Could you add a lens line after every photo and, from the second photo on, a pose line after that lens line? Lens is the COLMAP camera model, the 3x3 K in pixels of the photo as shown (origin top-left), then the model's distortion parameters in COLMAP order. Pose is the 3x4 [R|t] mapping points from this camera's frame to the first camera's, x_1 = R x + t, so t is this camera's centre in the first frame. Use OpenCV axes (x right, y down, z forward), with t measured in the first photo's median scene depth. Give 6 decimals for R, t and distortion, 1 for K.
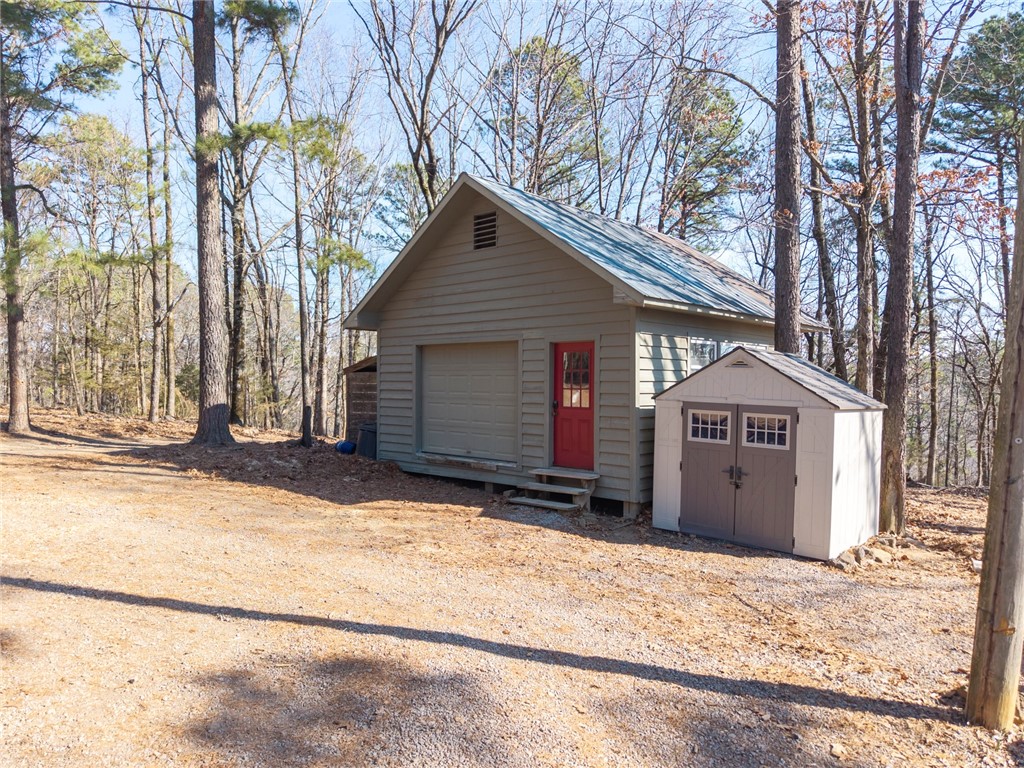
lens RADIAL K [[679.2, 0, 512.0], [0, 679.2, 384.0], [0, 0, 1]] dist [0.004646, -0.000485]
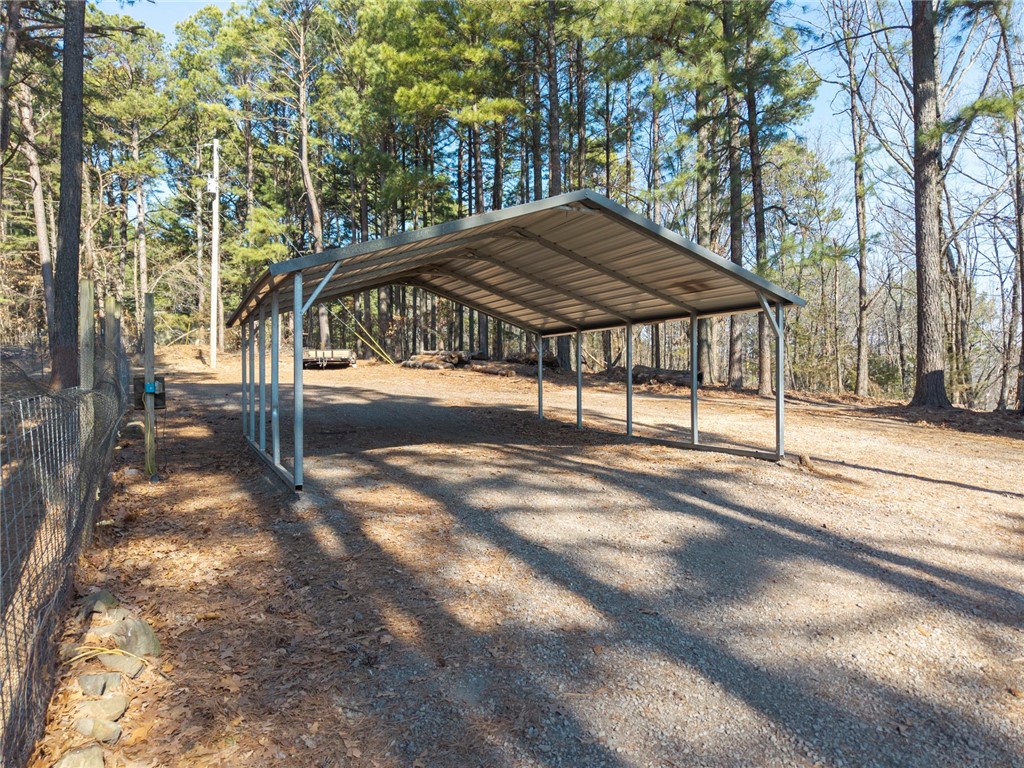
lens RADIAL K [[679.2, 0, 512.0], [0, 679.2, 384.0], [0, 0, 1]] dist [0.004646, -0.000485]
pose [[0.621955, -0.000759, -0.783053, -0.000835], [-0.000842, 0.999998, -0.001638, 0.053390], [0.783053, 0.001678, 0.621953, -0.209117]]
